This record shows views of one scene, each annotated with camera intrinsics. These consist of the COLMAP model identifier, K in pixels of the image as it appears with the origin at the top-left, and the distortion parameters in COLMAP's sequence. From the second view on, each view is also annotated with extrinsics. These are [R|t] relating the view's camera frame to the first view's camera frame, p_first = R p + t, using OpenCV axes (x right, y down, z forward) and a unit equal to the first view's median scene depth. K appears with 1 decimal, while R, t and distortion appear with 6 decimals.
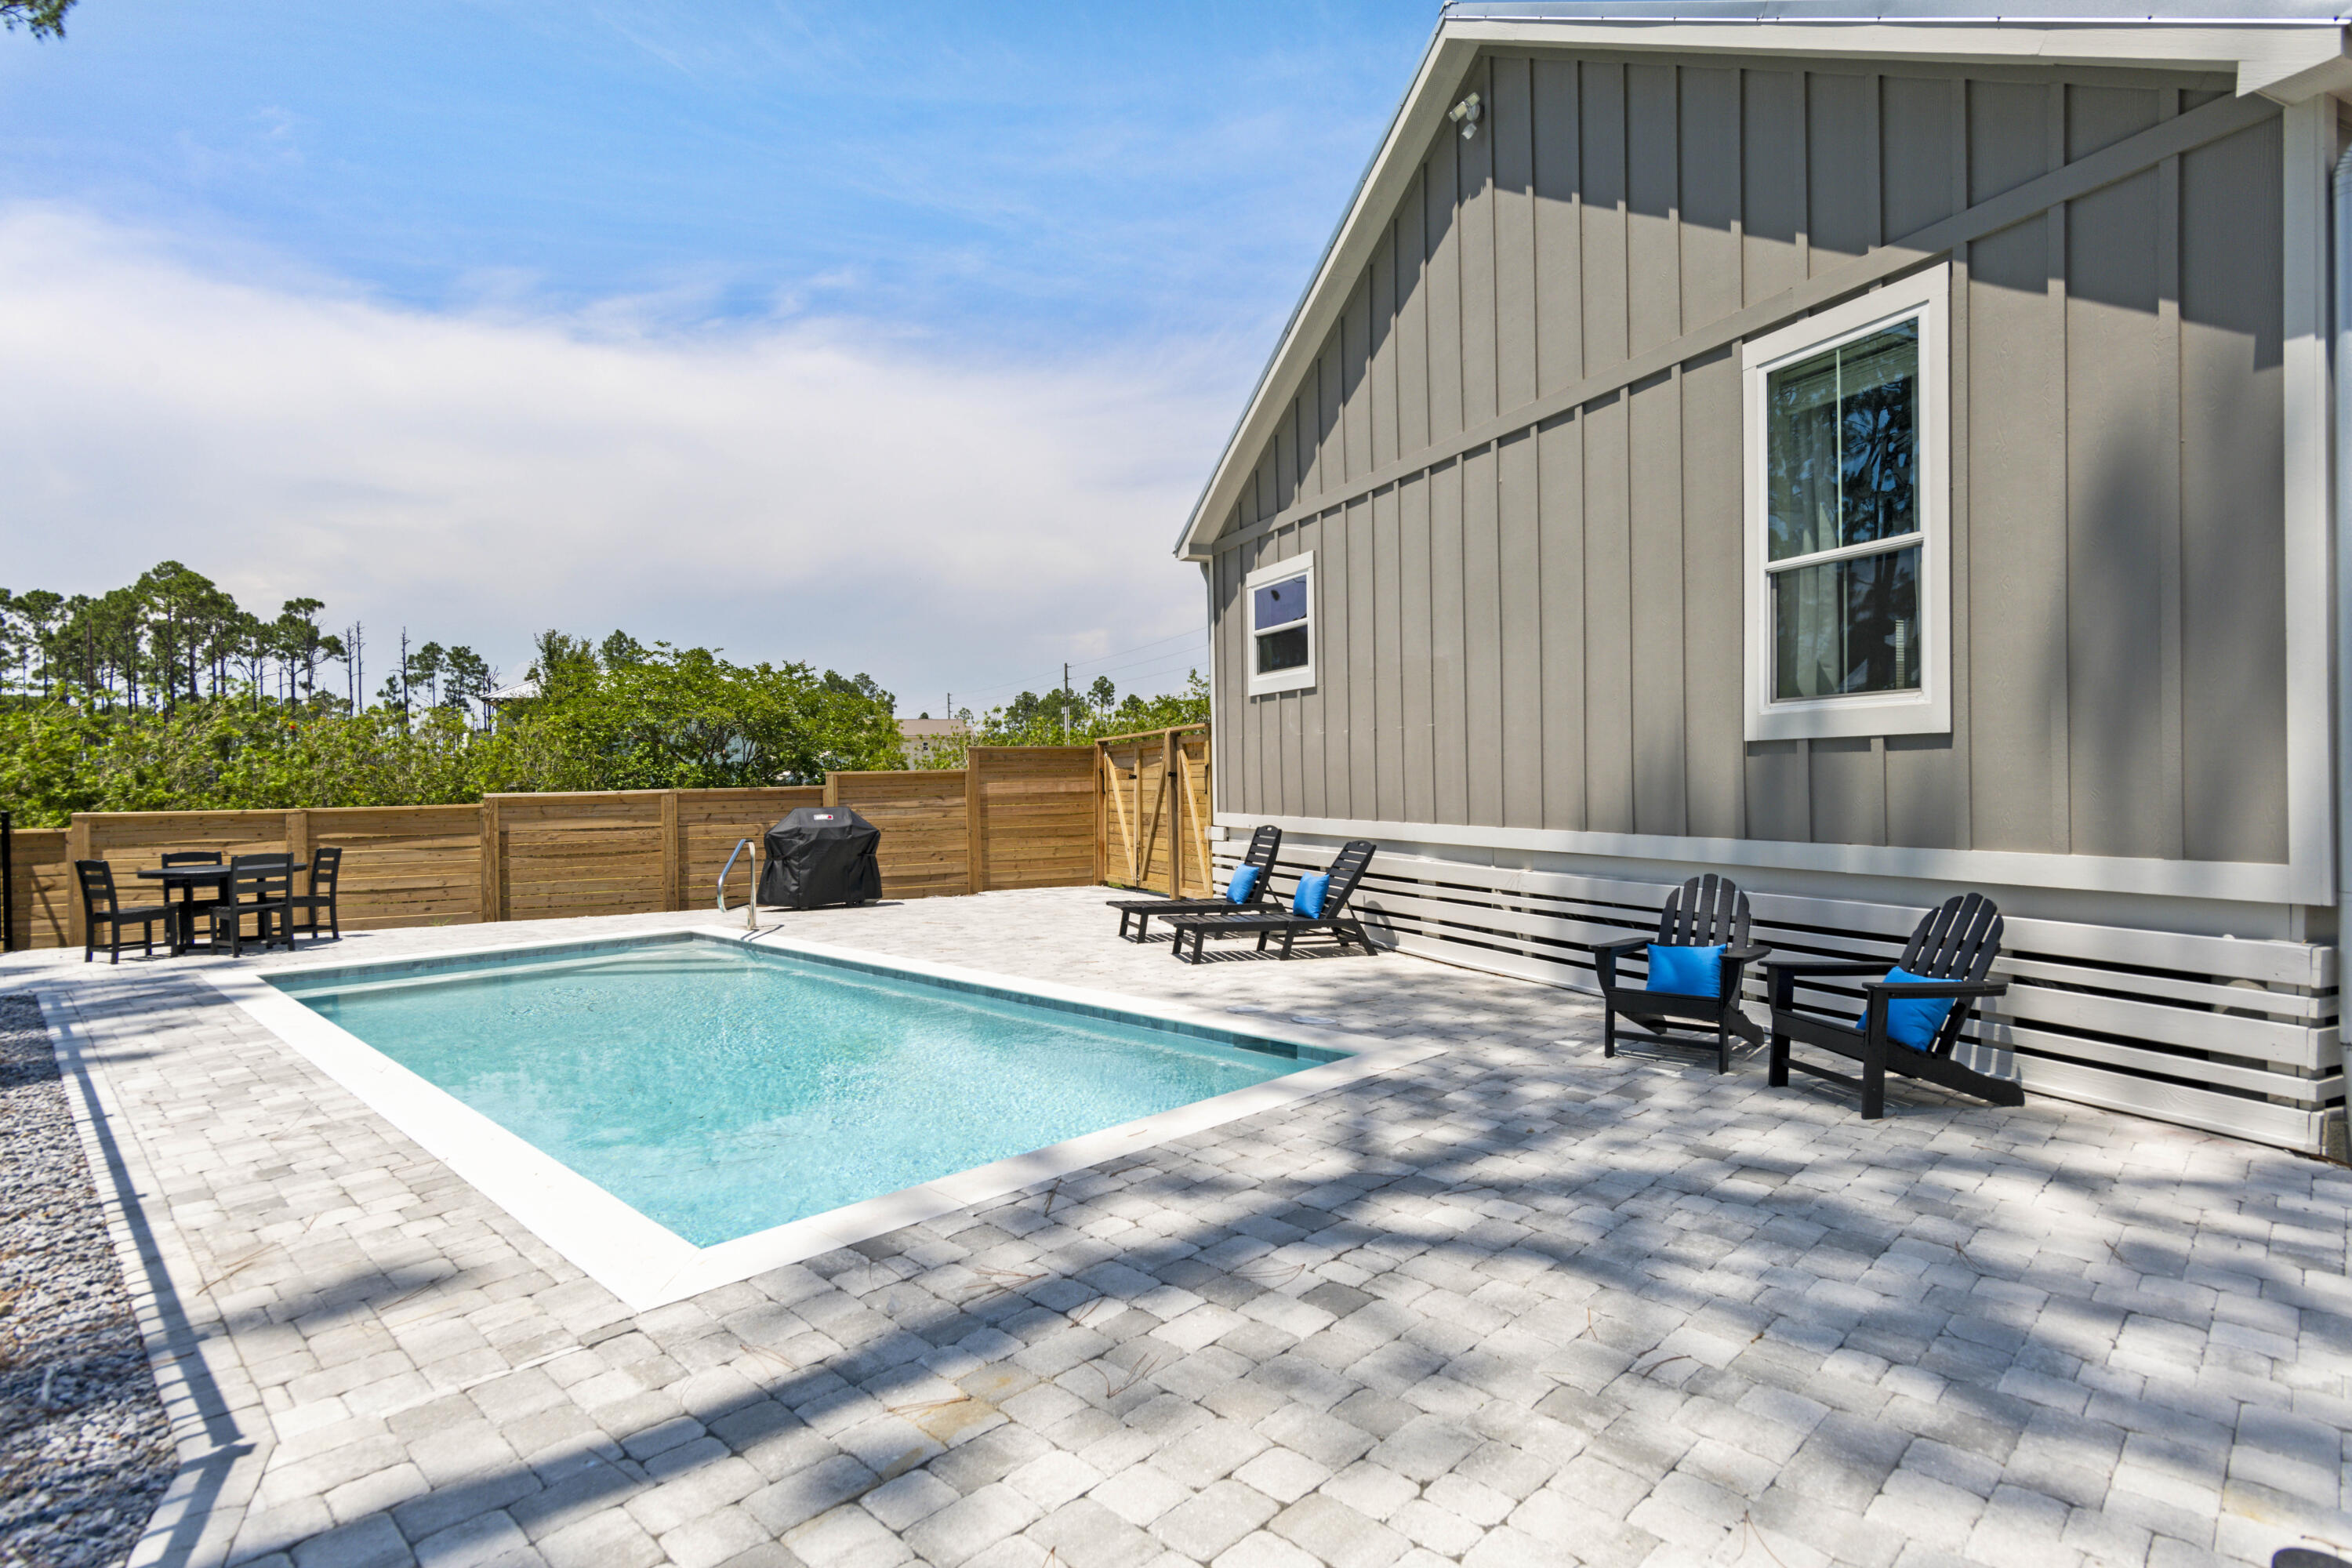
lens RADIAL K [[1209.6, 0, 1176.0], [0, 1209.6, 784.0], [0, 0, 1]] dist [0.022601, -0.000439]
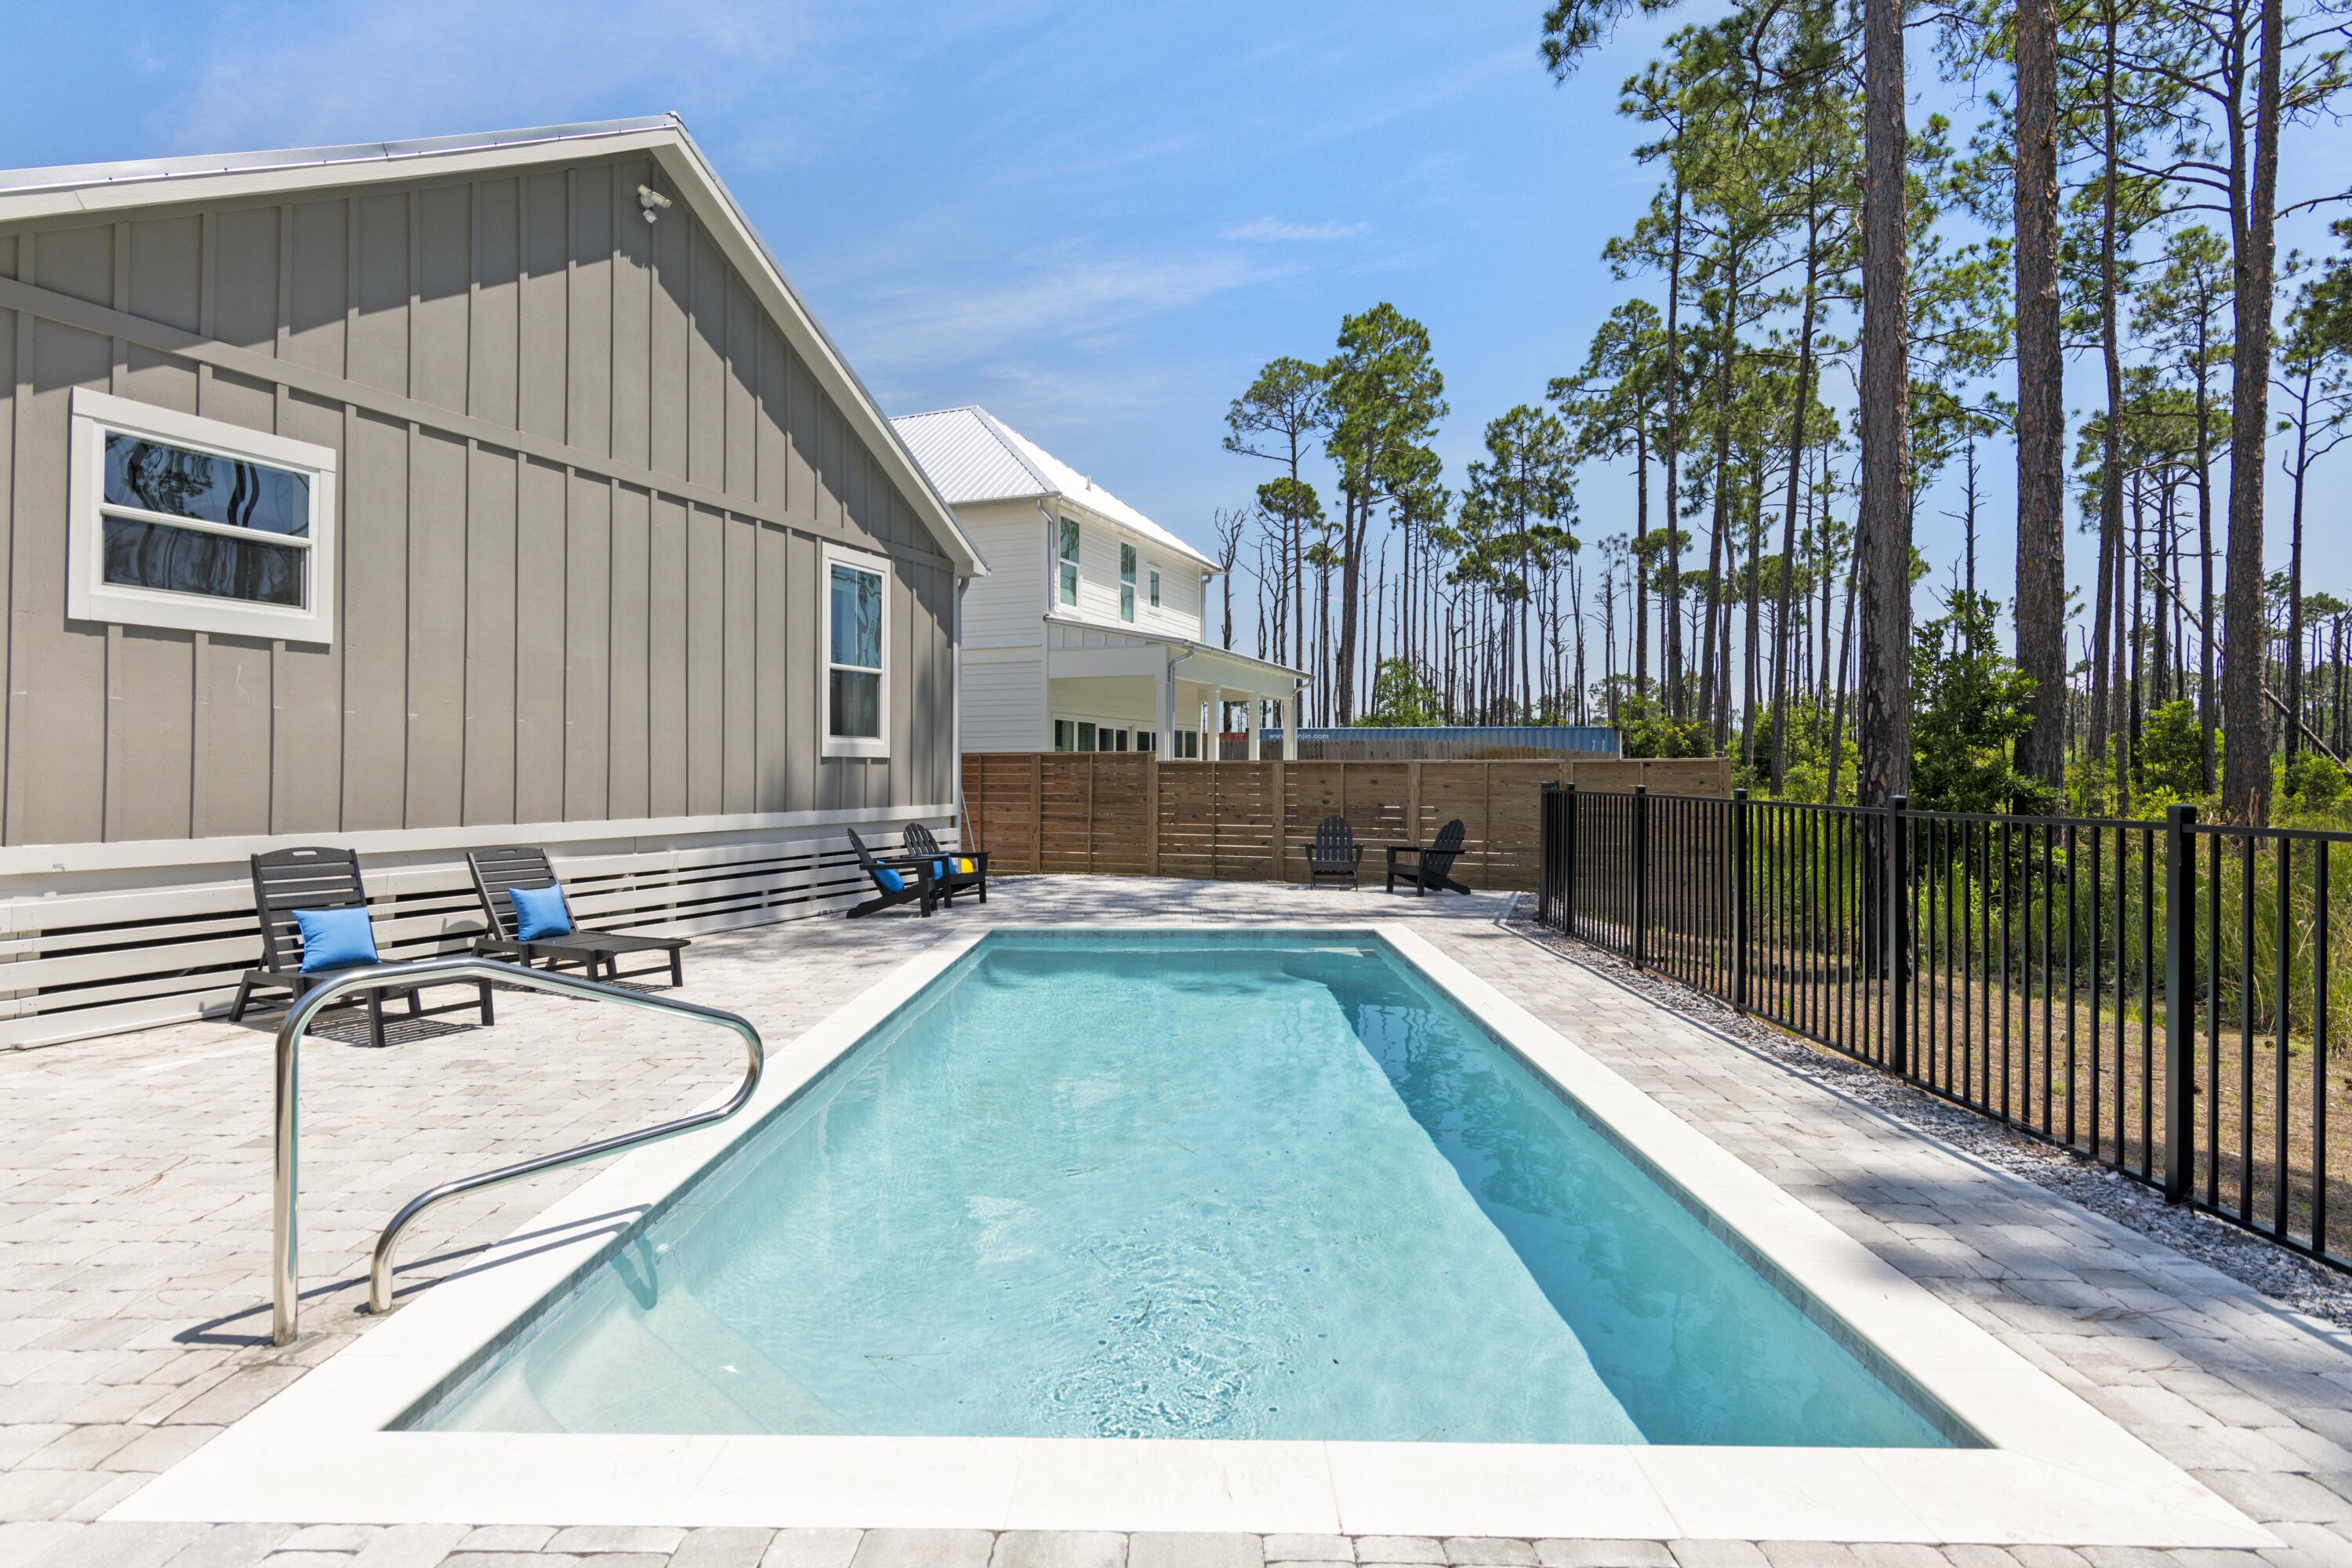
lens RADIAL K [[1163.8, 0, 1163.2], [0, 1163.8, 773.8], [0, 0, 1]] dist [0.004966, -0.000449]
pose [[-0.693516, 0.014669, 0.720292, -0.585719], [0.015059, 0.999869, -0.005864, 0.004570], [-0.720284, 0.006780, -0.693646, 0.938943]]
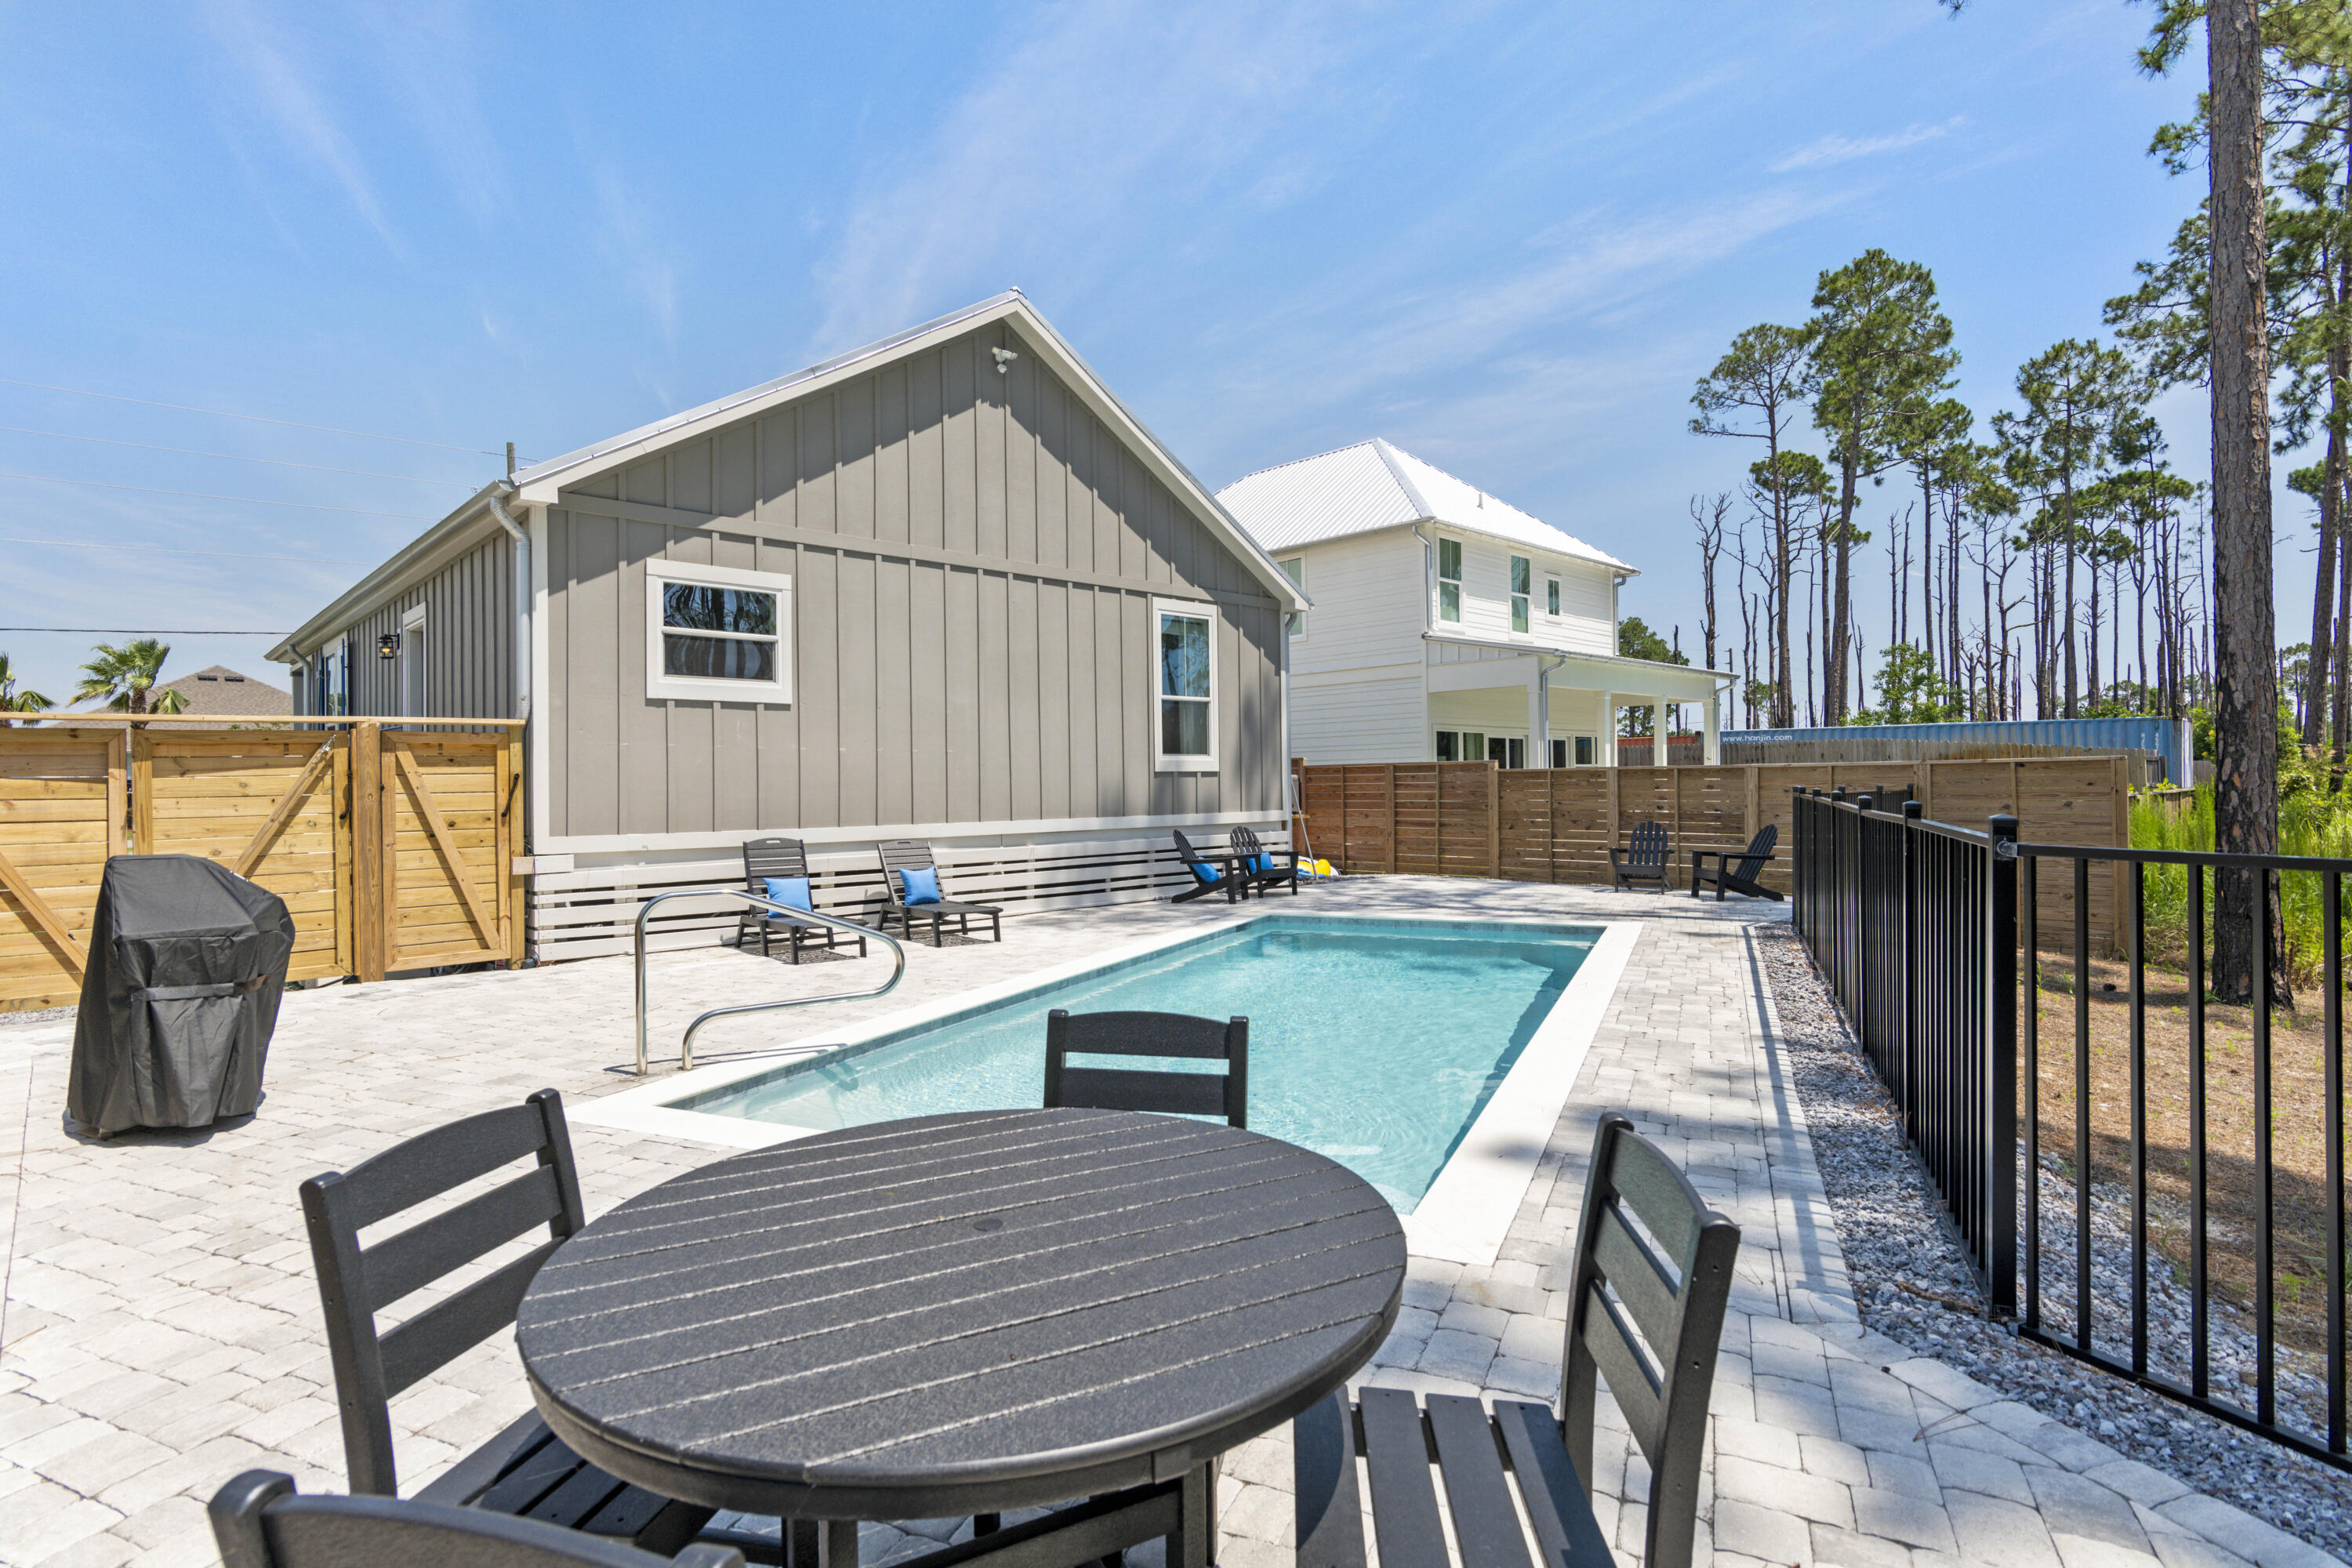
lens RADIAL K [[1146.8, 0, 1174.7], [0, 1146.8, 795.0], [0, 0, 1]] dist [0.003067, 0.000400]
pose [[-0.348899, 0.011634, 0.937088, -0.782890], [0.023723, 0.999712, -0.003579, 0.008447], [-0.936860, 0.020981, -0.349075, 0.868441]]
